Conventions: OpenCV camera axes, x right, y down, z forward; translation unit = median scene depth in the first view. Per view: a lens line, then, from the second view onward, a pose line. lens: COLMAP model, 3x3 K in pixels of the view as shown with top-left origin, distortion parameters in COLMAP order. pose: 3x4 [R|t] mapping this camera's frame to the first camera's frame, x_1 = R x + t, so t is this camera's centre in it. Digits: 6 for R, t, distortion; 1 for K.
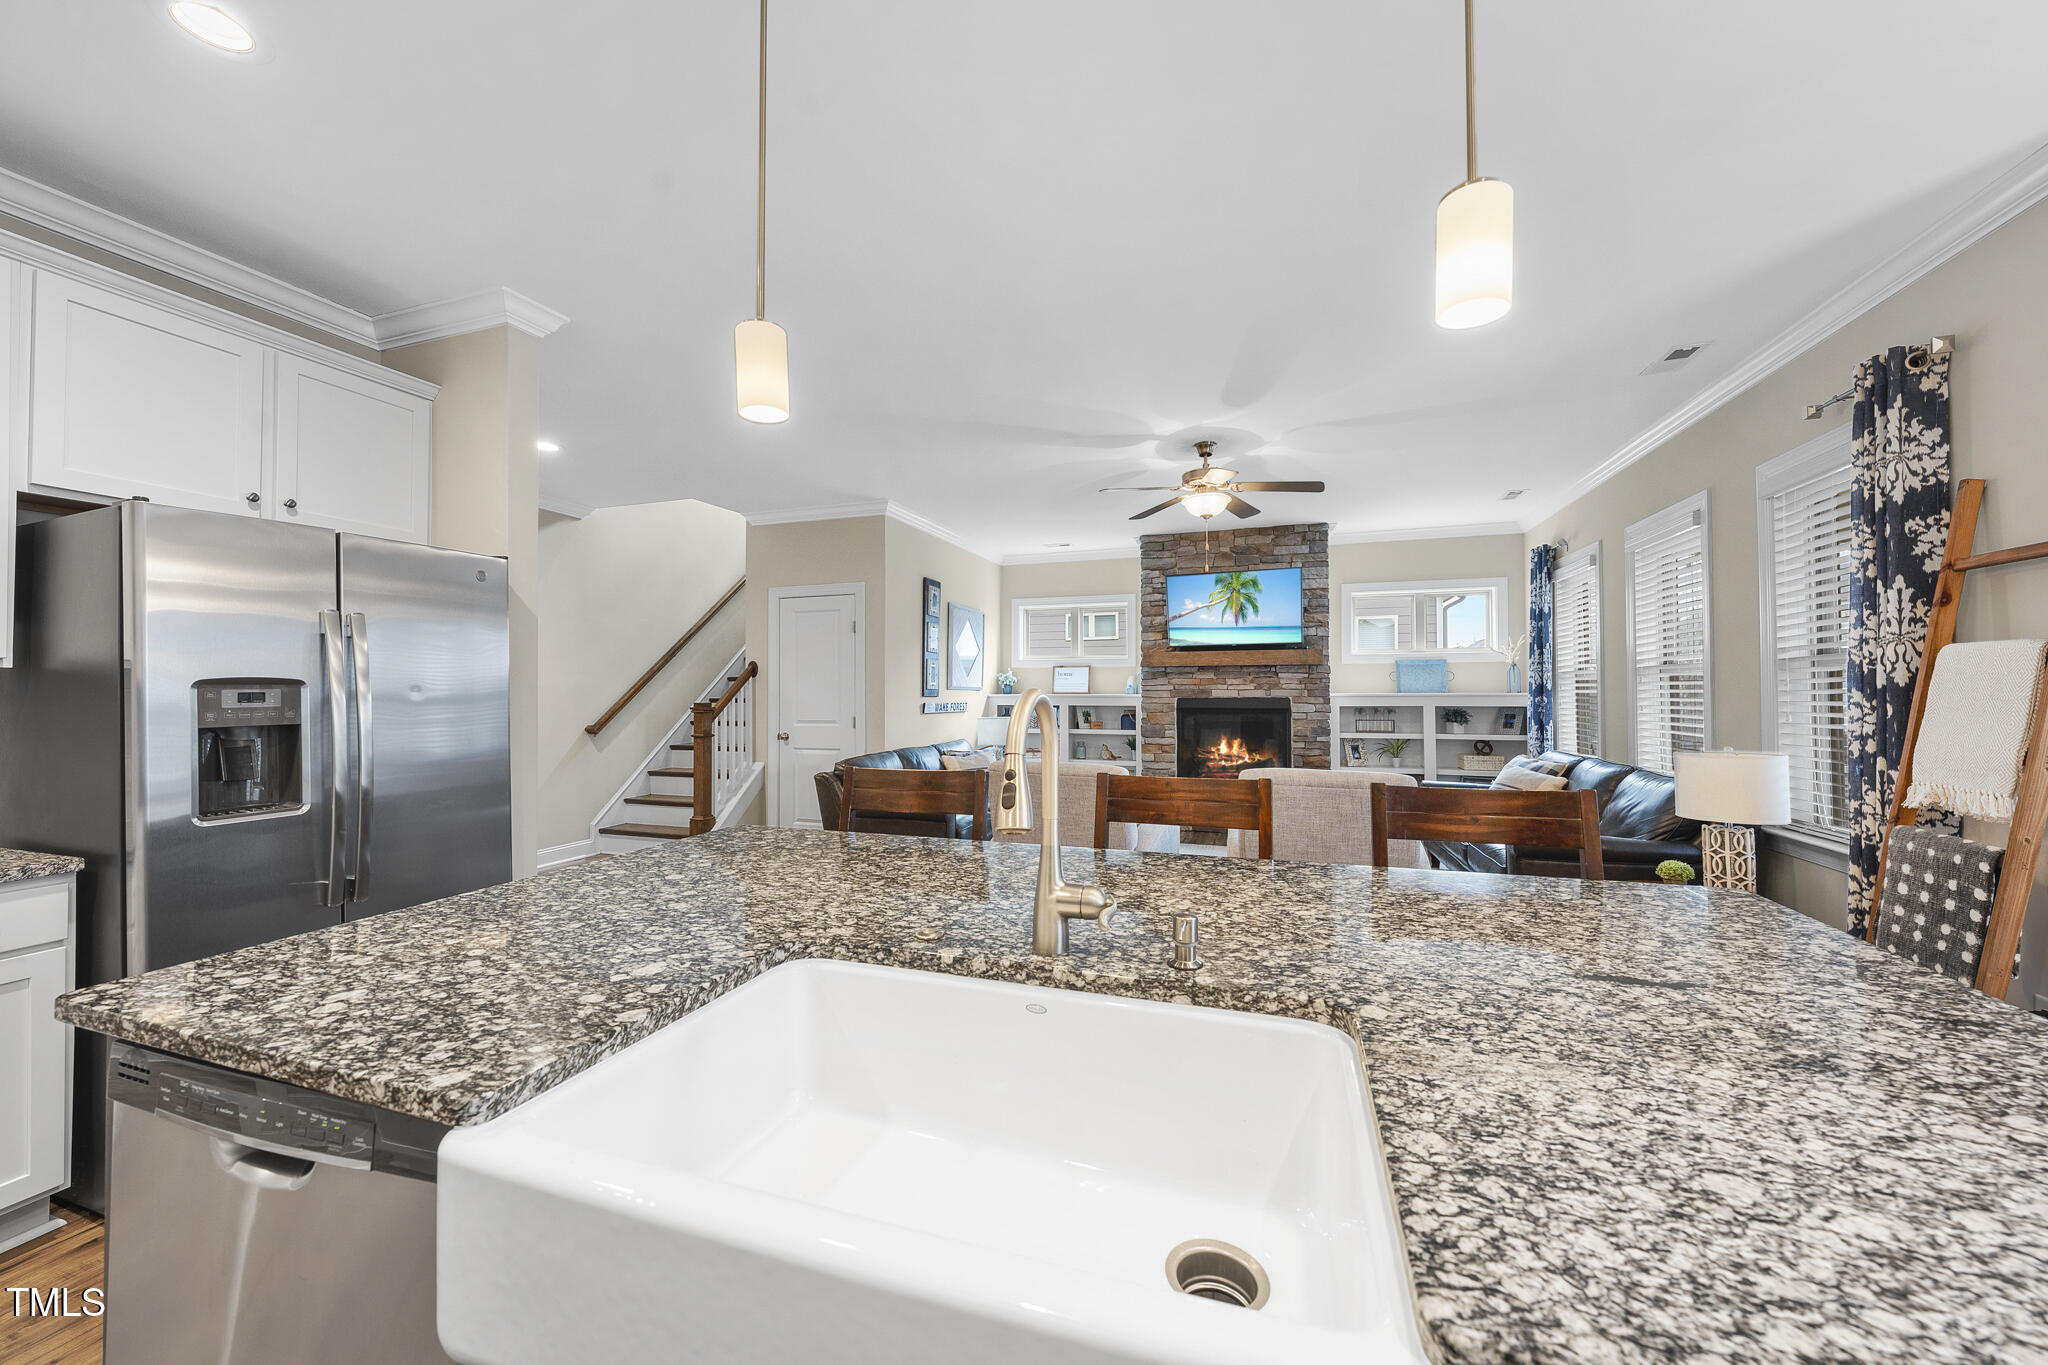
lens RADIAL K [[745.7, 0, 1028.4], [0, 745.7, 678.7], [0, 0, 1]] dist [-0.000699, 0.000097]
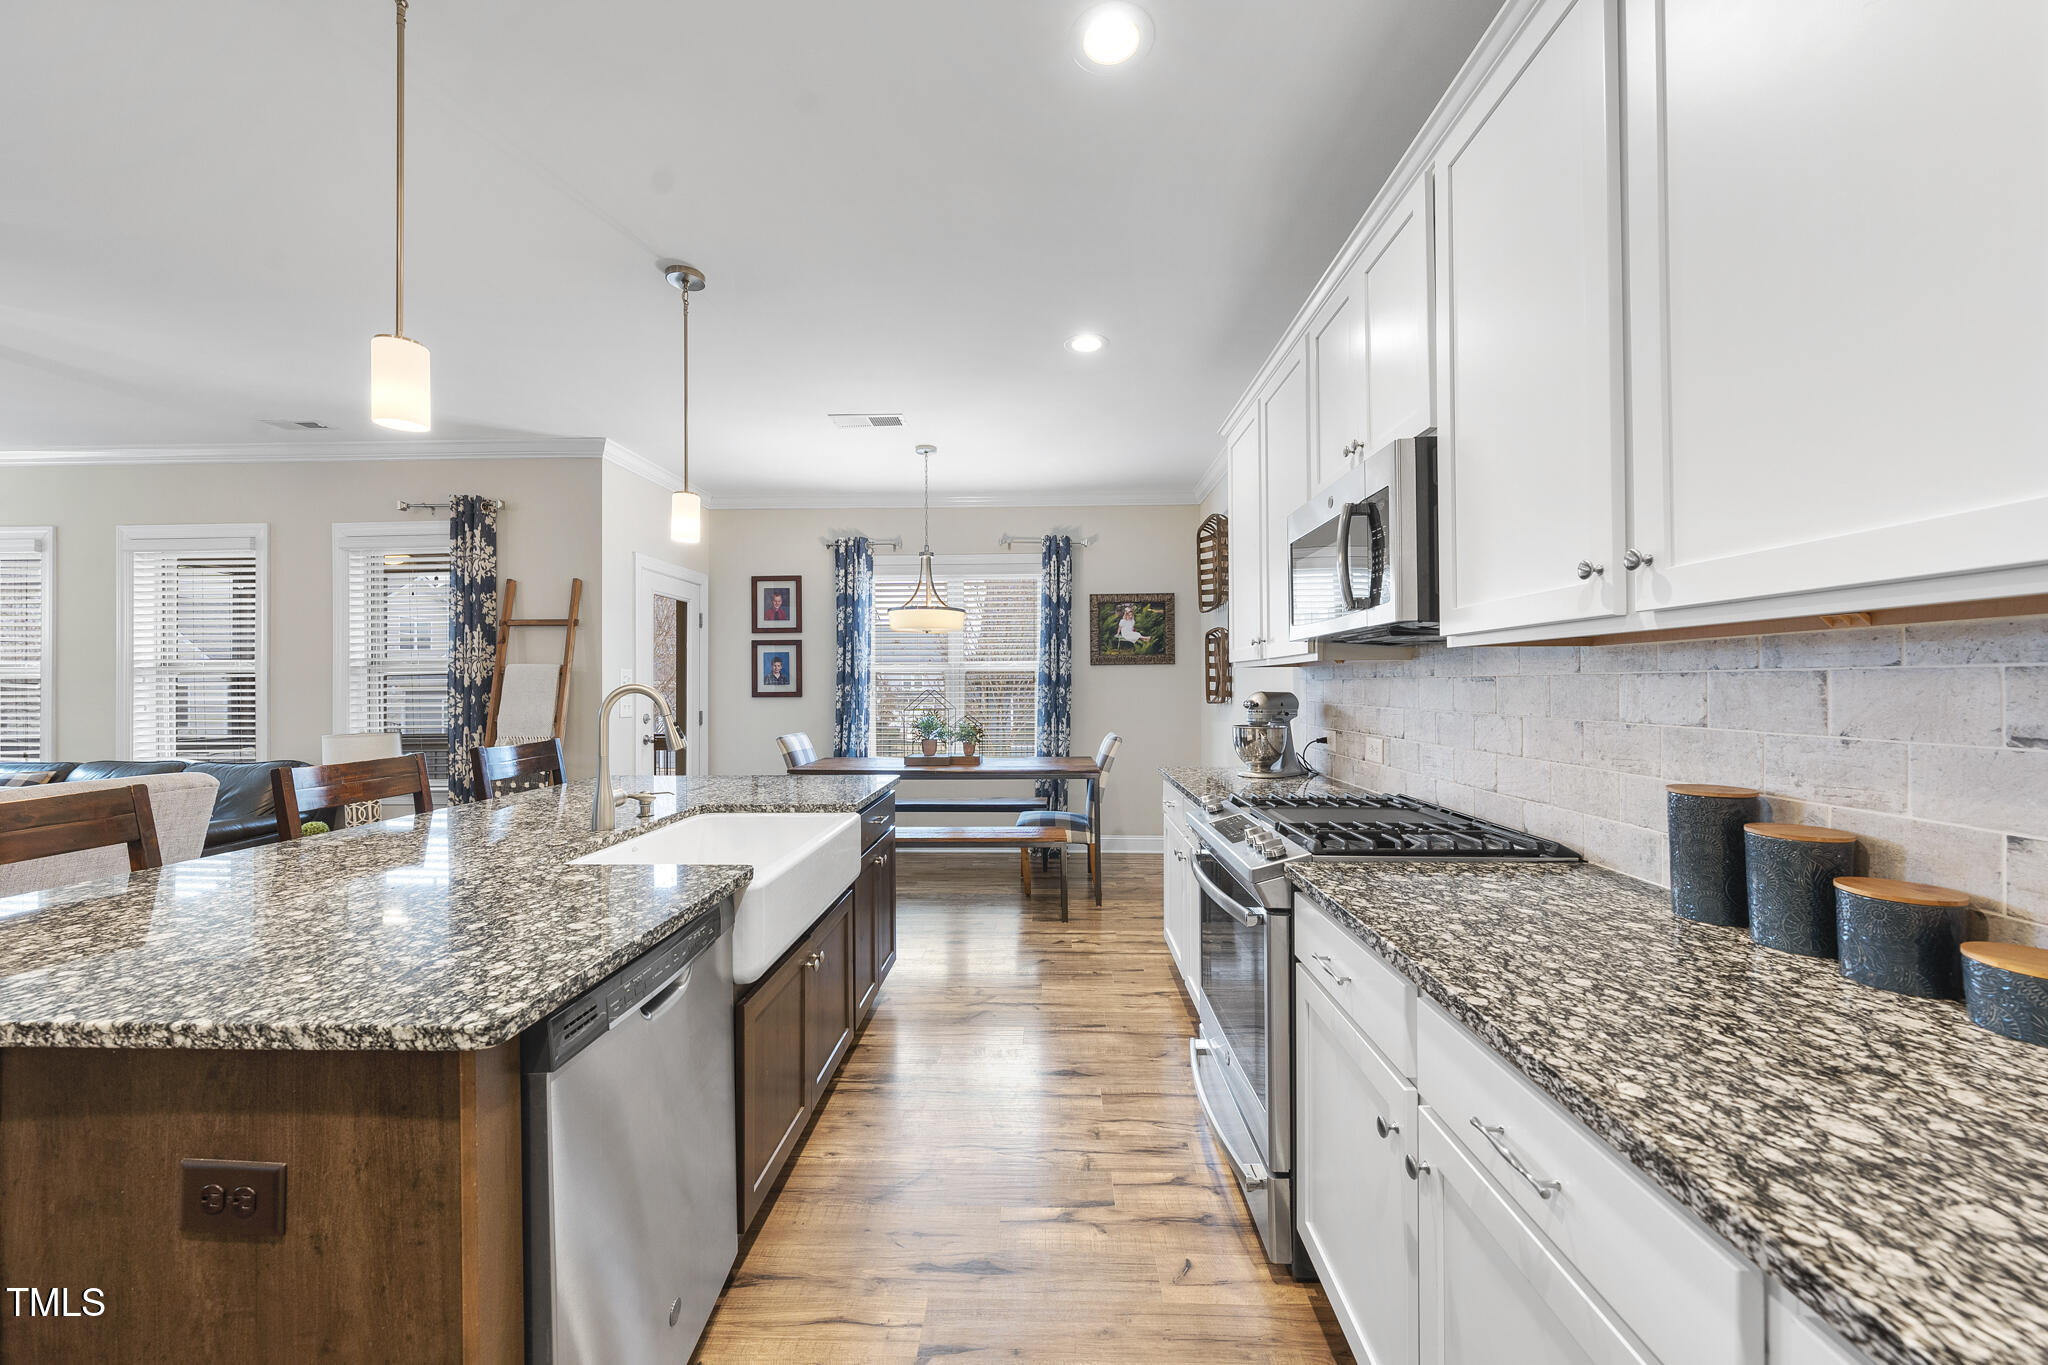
lens RADIAL K [[745.7, 0, 1028.4], [0, 745.7, 678.7], [0, 0, 1]] dist [-0.000699, 0.000097]
pose [[-0.292015, 0.012133, 0.956337, -0.345158], [-0.008266, 0.999850, -0.015209, 0.003459], [-0.956378, -0.012346, -0.291871, 0.095998]]
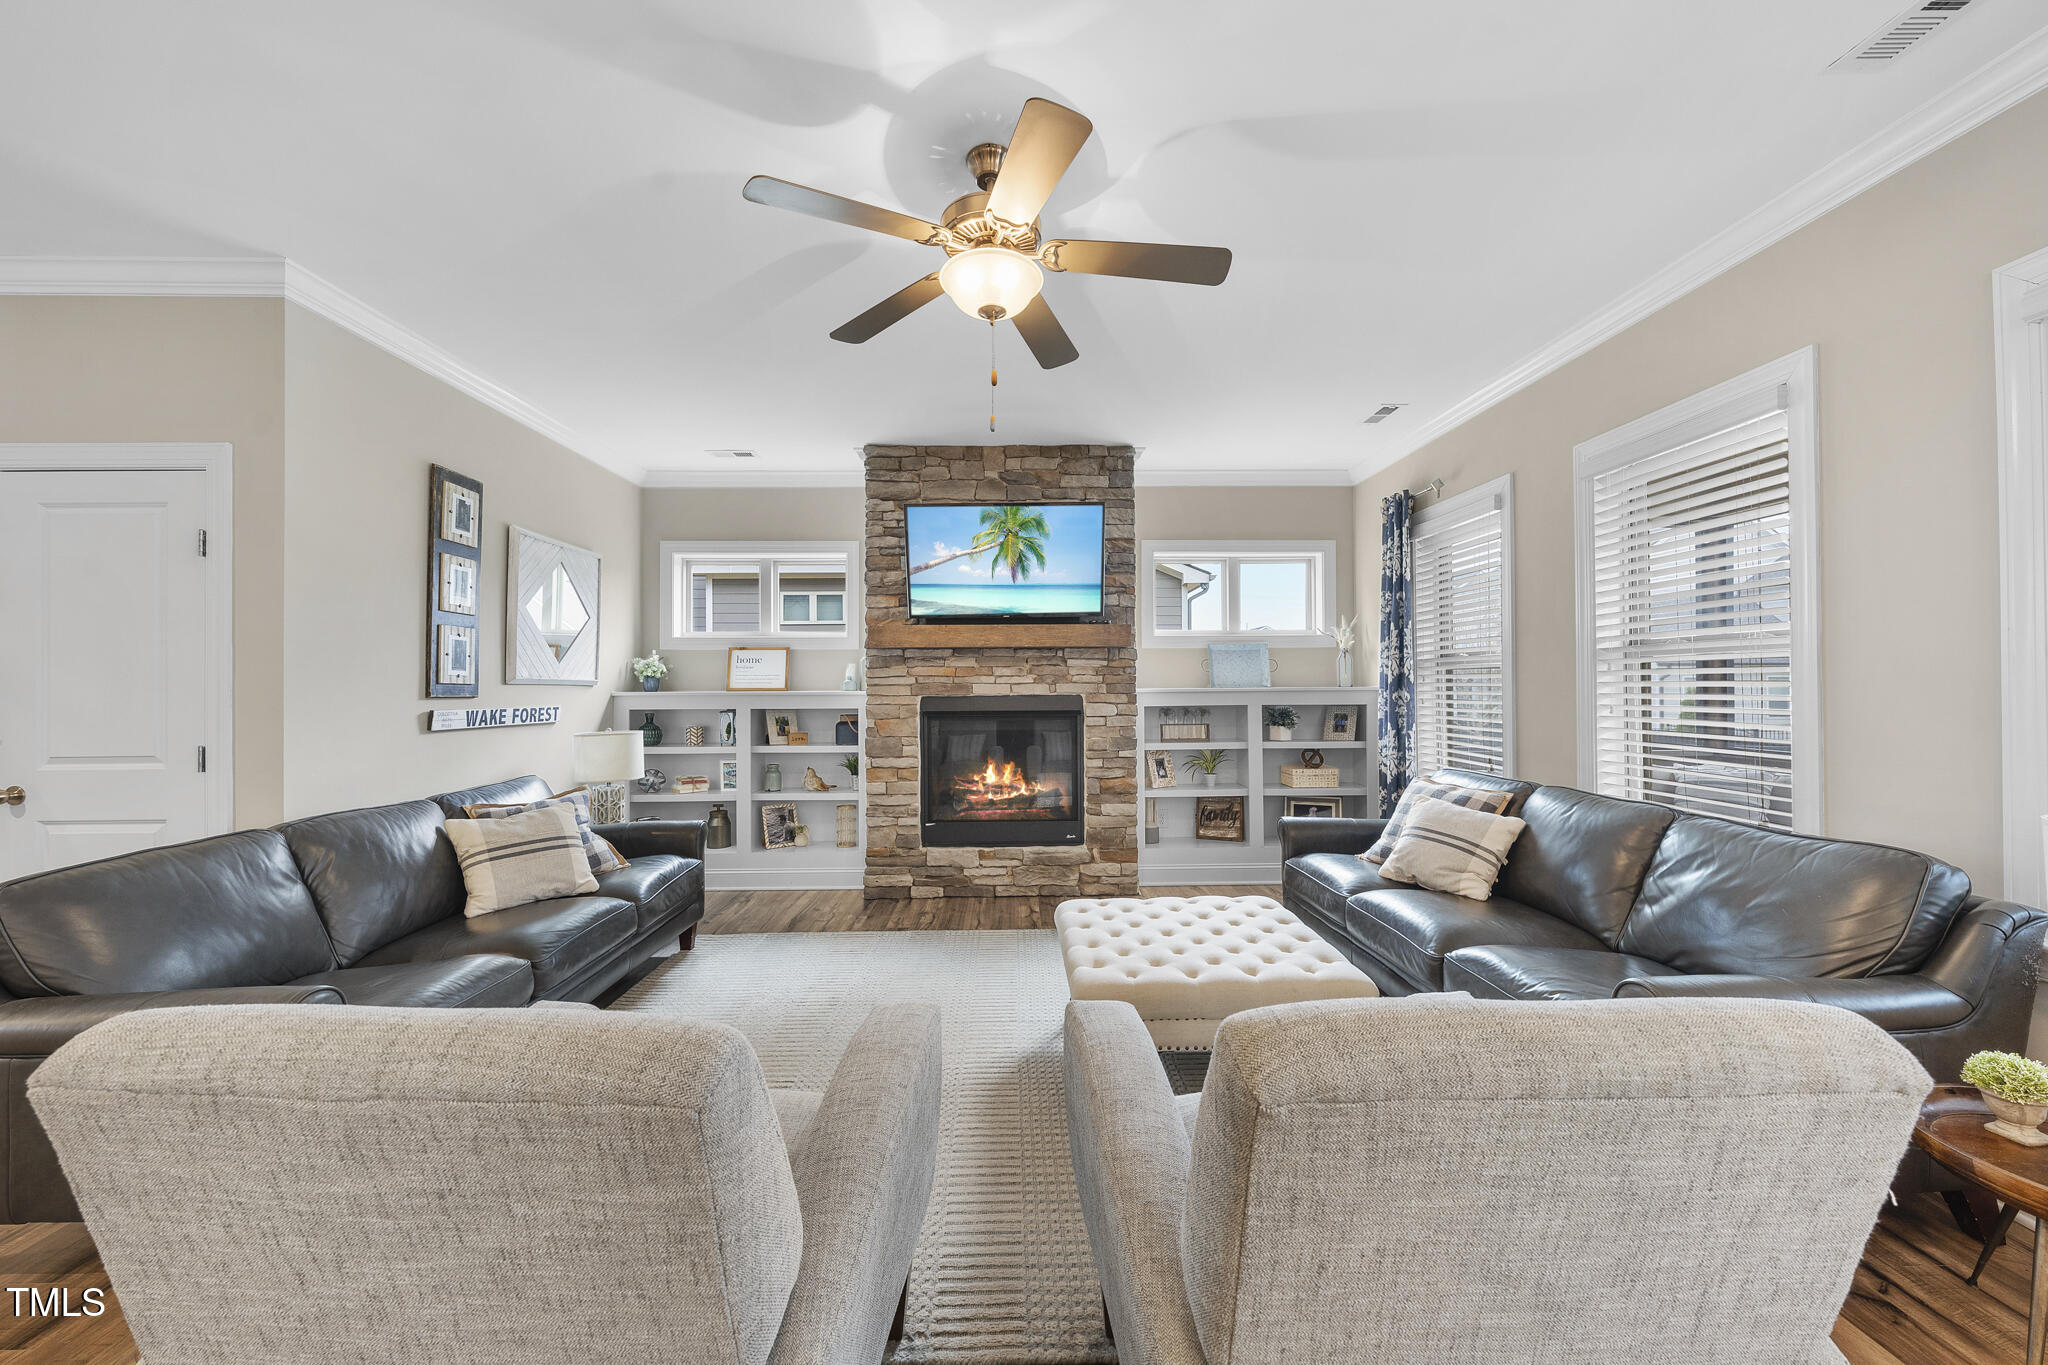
lens RADIAL K [[745.7, 0, 1028.4], [0, 745.7, 678.7], [0, 0, 1]] dist [-0.000699, 0.000097]
pose [[0.939664, 0.000124, 0.342099, 0.067815], [-0.002479, 0.999976, 0.006446, 0.006024], [-0.342090, -0.006905, 0.939642, 0.373468]]
